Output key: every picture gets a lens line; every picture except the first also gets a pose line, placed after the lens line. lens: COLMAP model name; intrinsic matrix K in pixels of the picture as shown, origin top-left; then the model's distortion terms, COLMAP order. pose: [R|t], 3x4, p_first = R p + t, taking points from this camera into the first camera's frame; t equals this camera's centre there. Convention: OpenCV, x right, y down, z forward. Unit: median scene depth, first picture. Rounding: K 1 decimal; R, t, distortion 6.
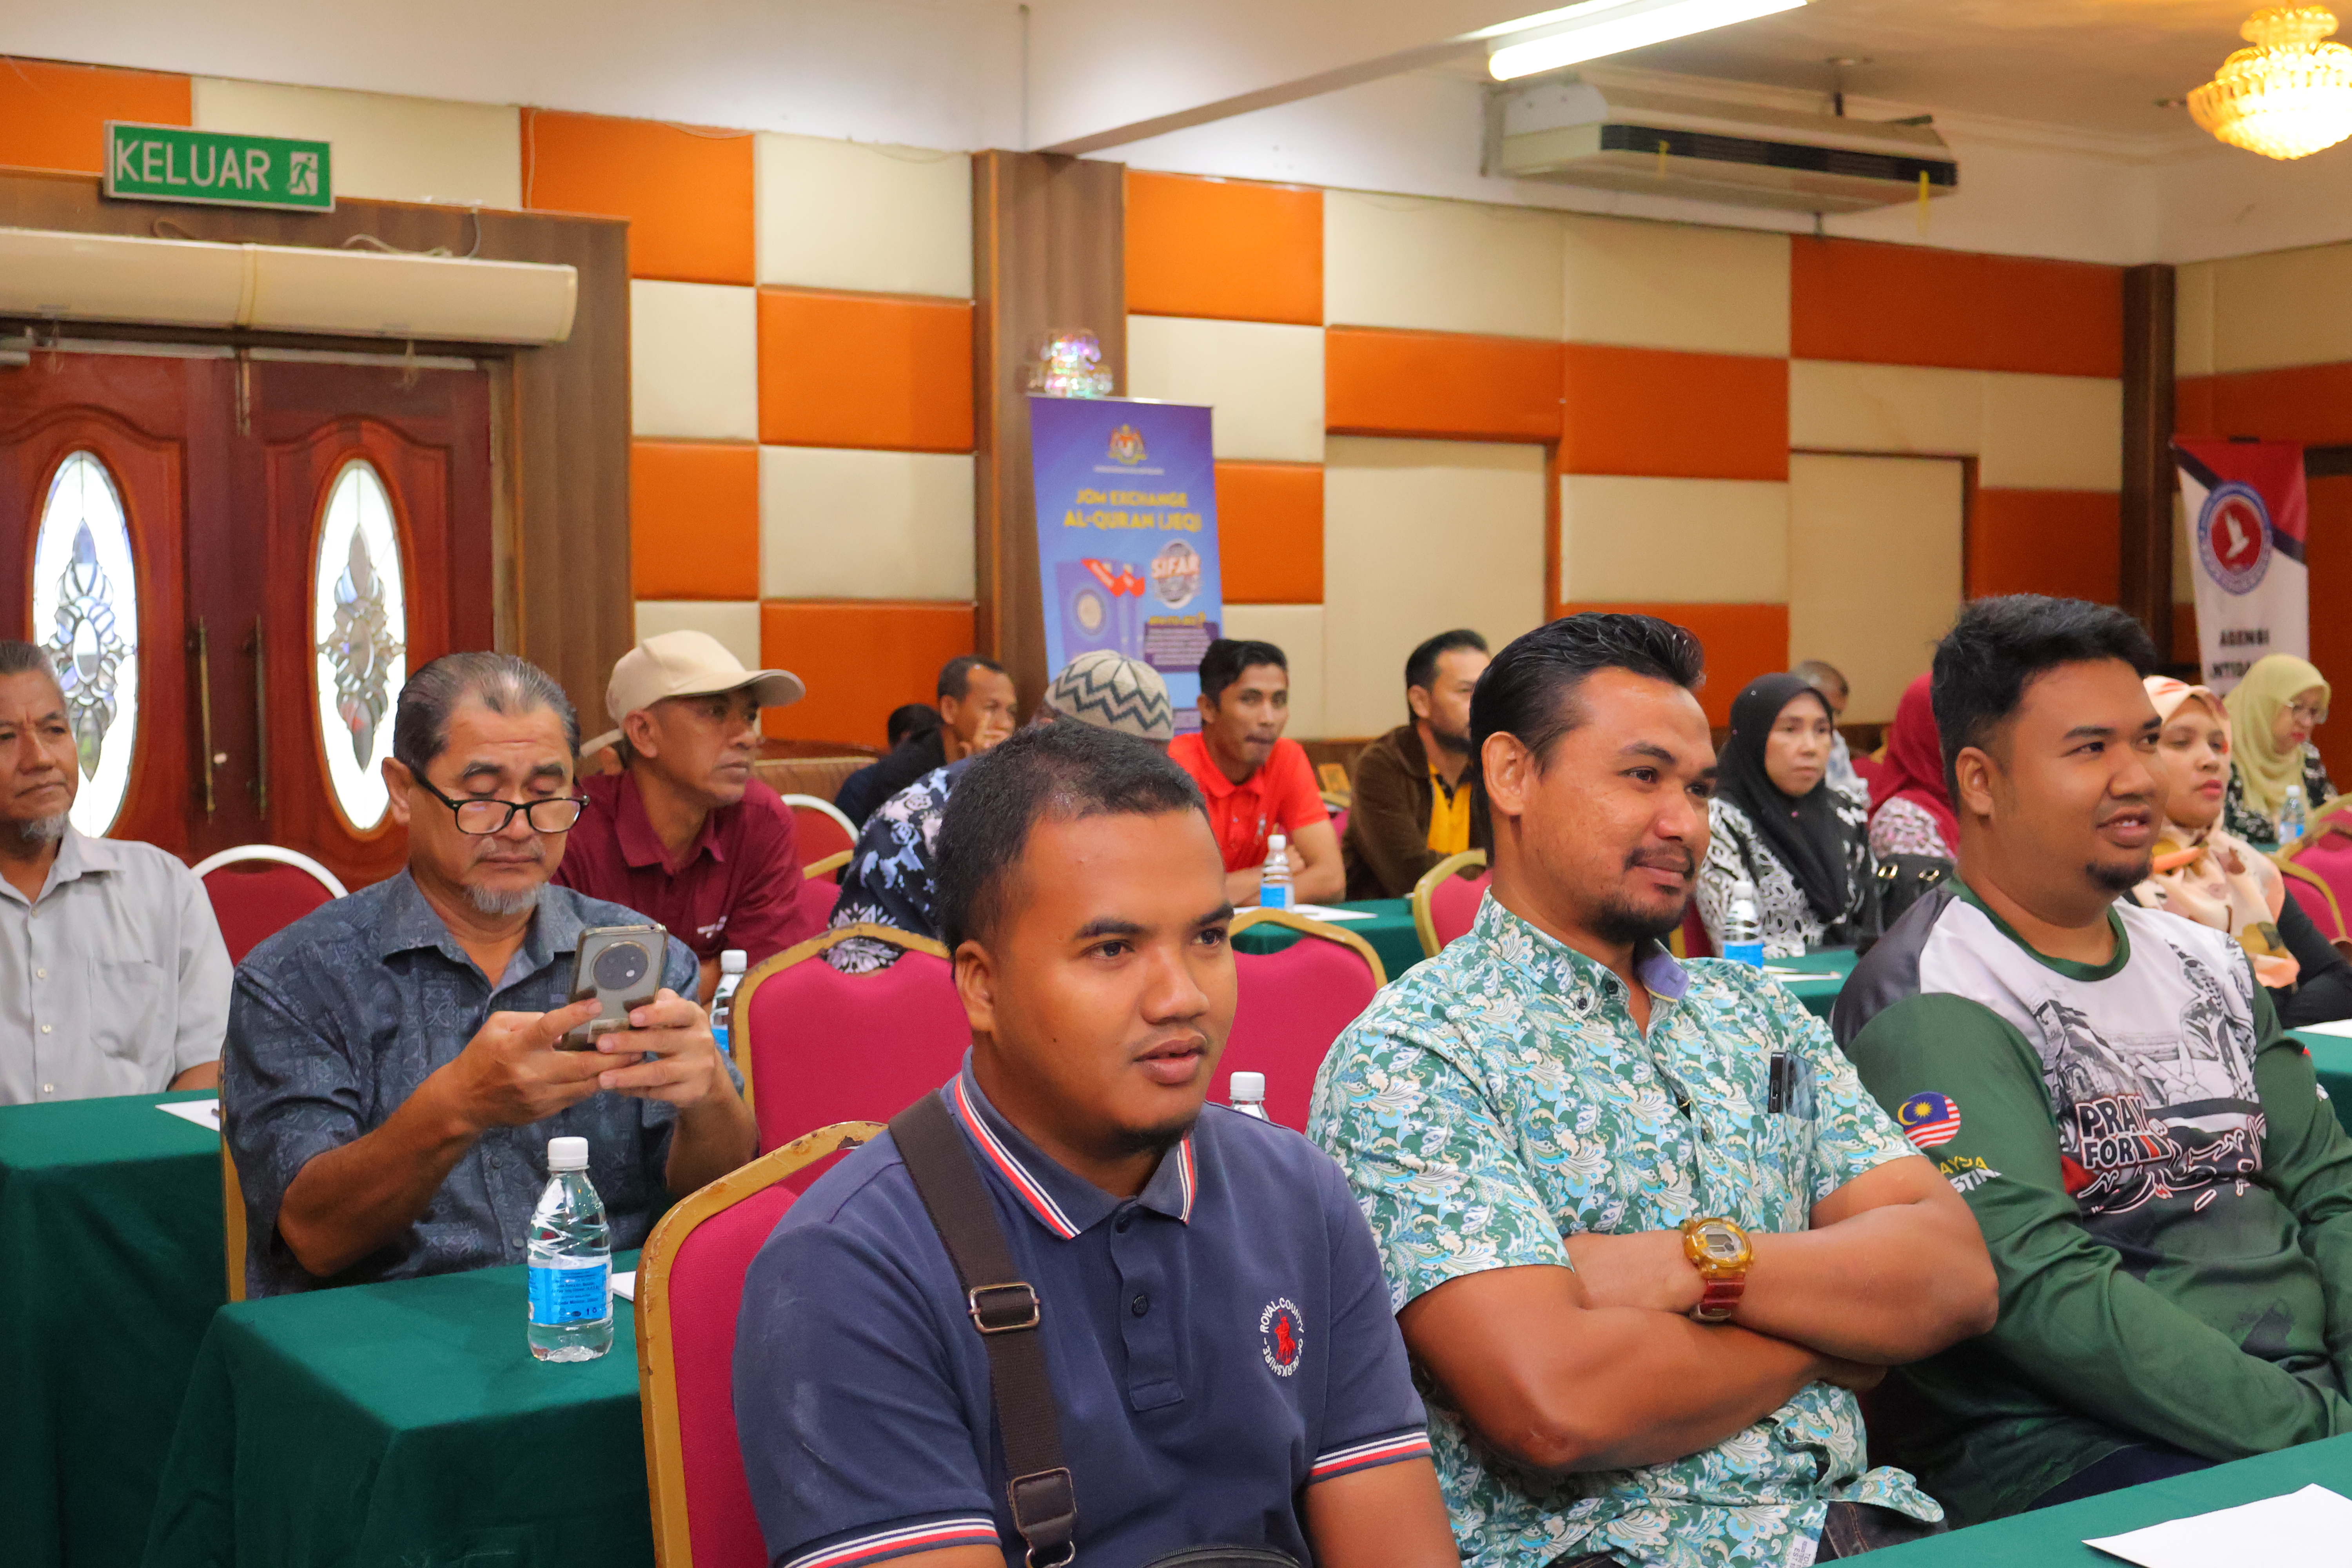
lens RADIAL K [[2988.8, 0, 1176.0], [0, 2988.8, 784.0], [0, 0, 1]] dist [-0.016778, -0.068769]
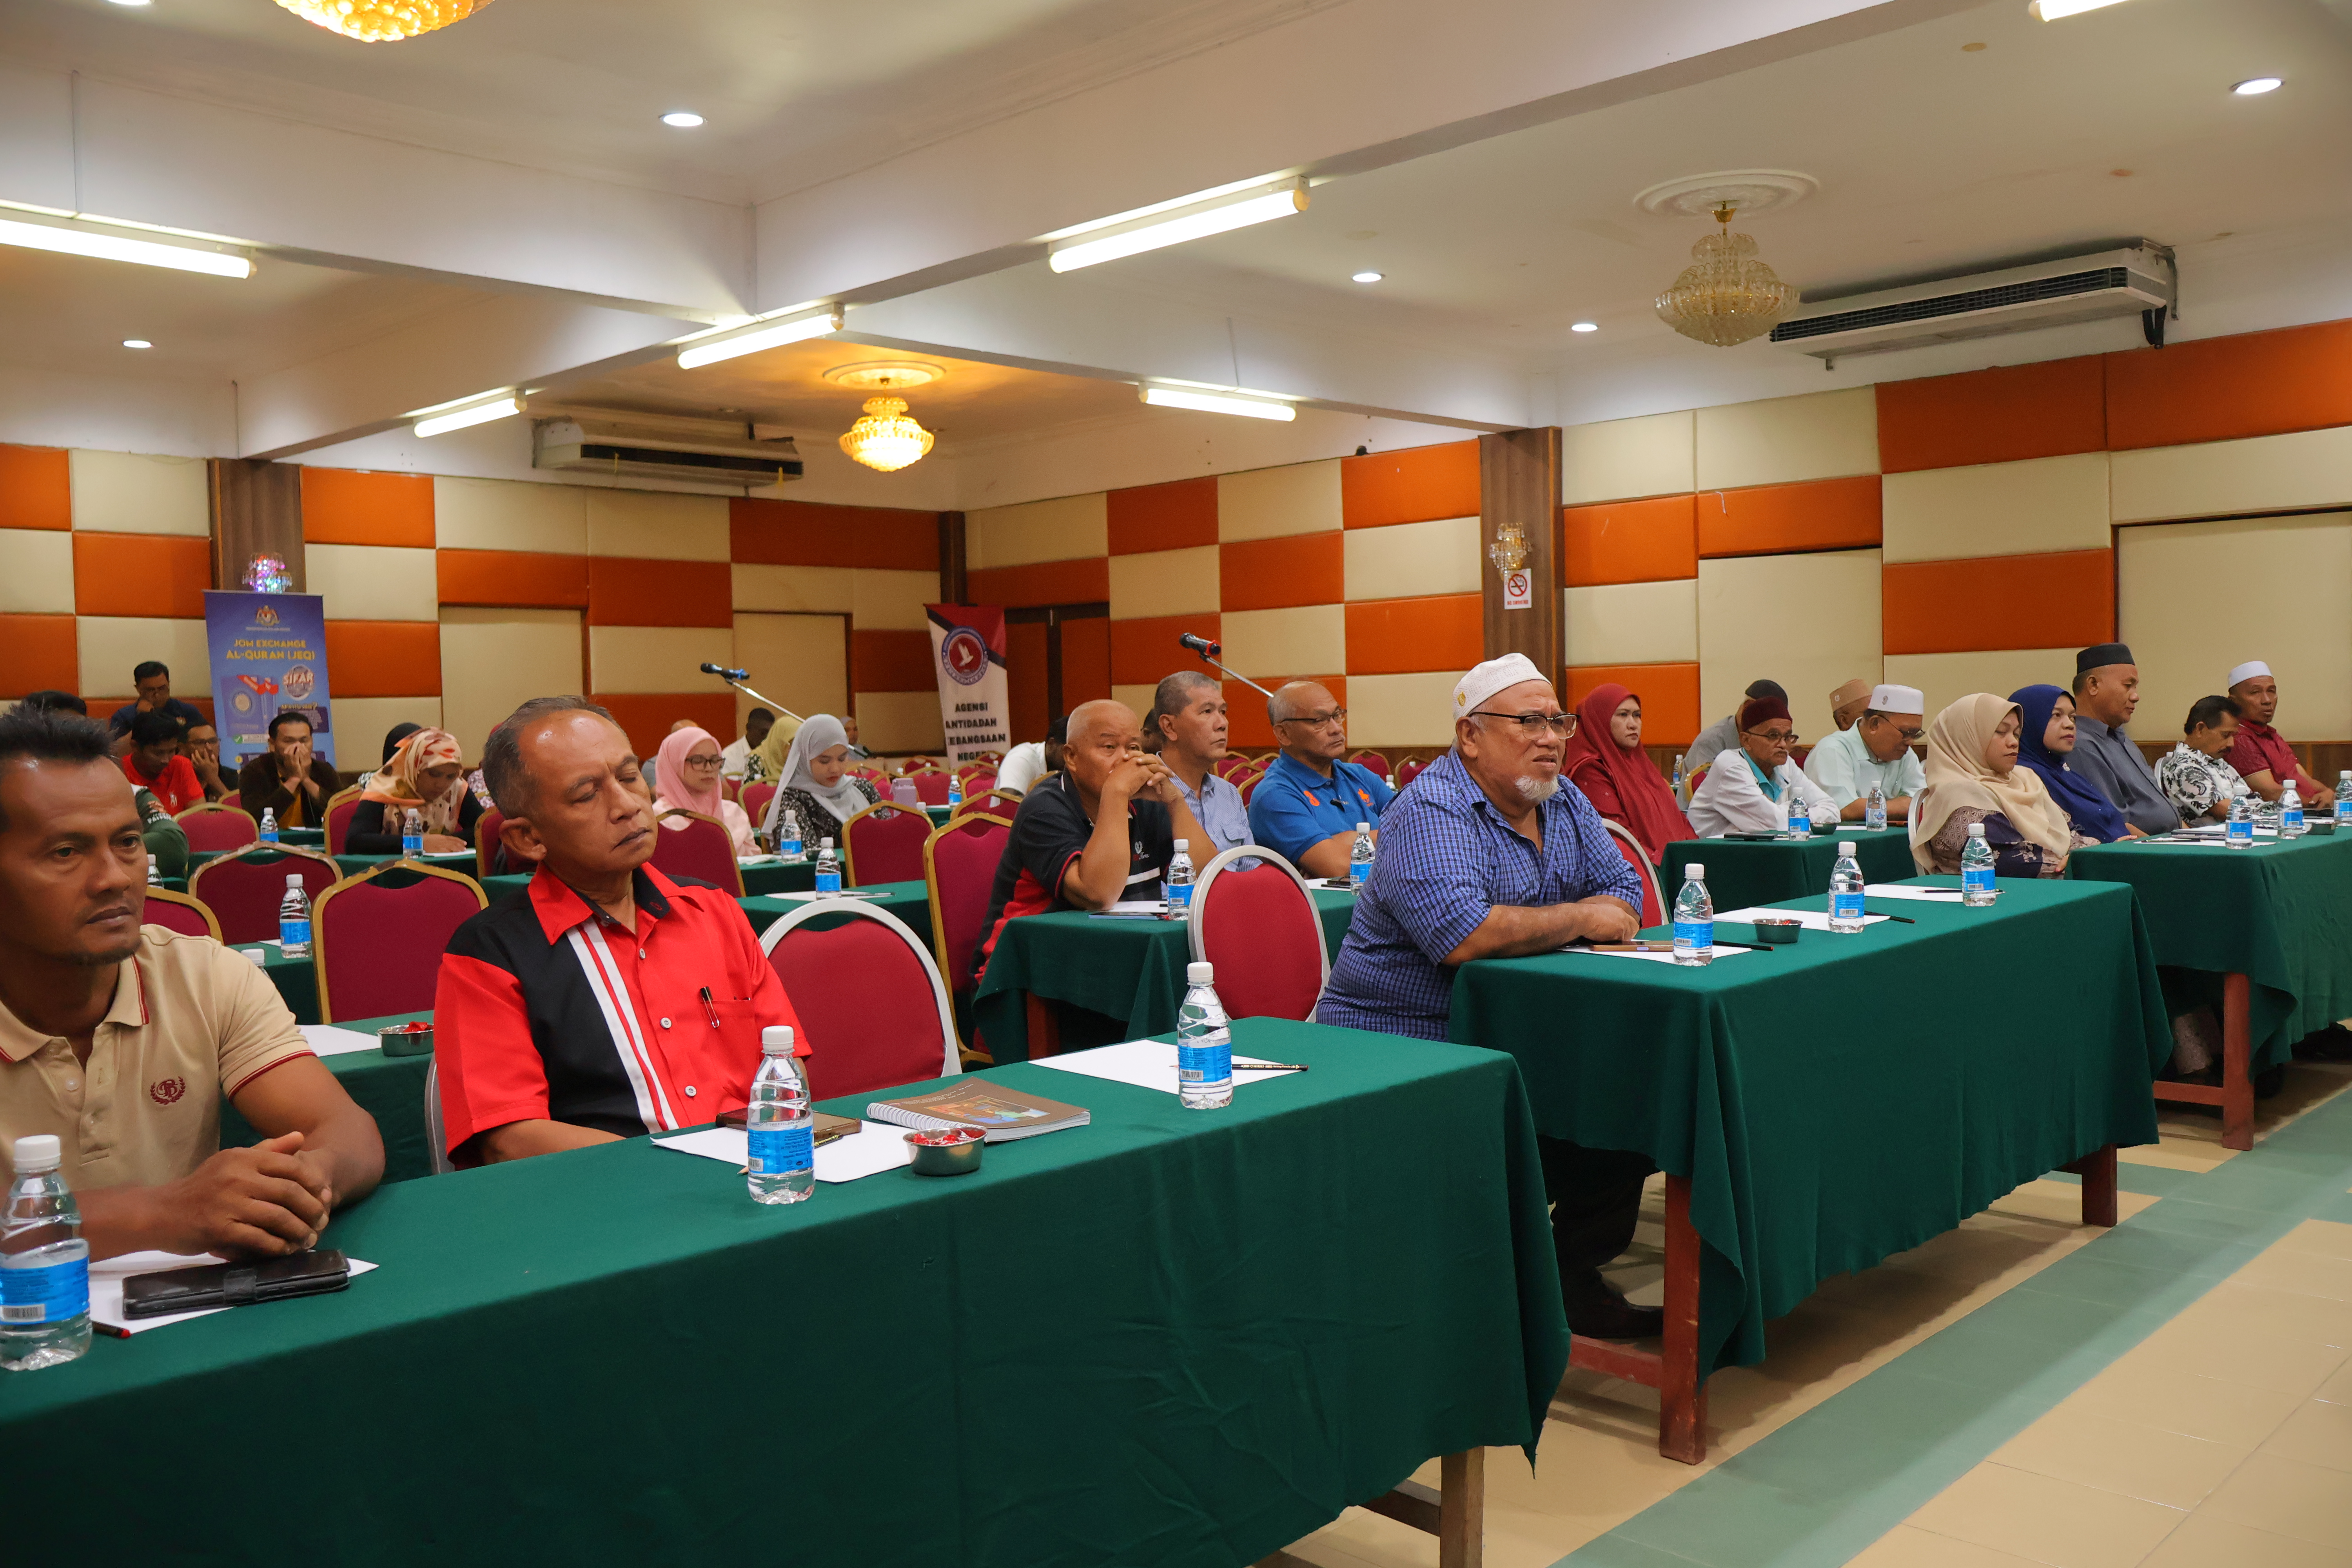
lens RADIAL K [[1971.8, 0, 1176.0], [0, 1971.8, 784.0], [0, 0, 1]] dist [-0.012759, 0.000526]
pose [[0.977403, -0.022481, 0.210187, 0.240708], [0.025502, 0.999607, -0.011675, 0.020859], [-0.209842, 0.016771, 0.977591, -0.304225]]
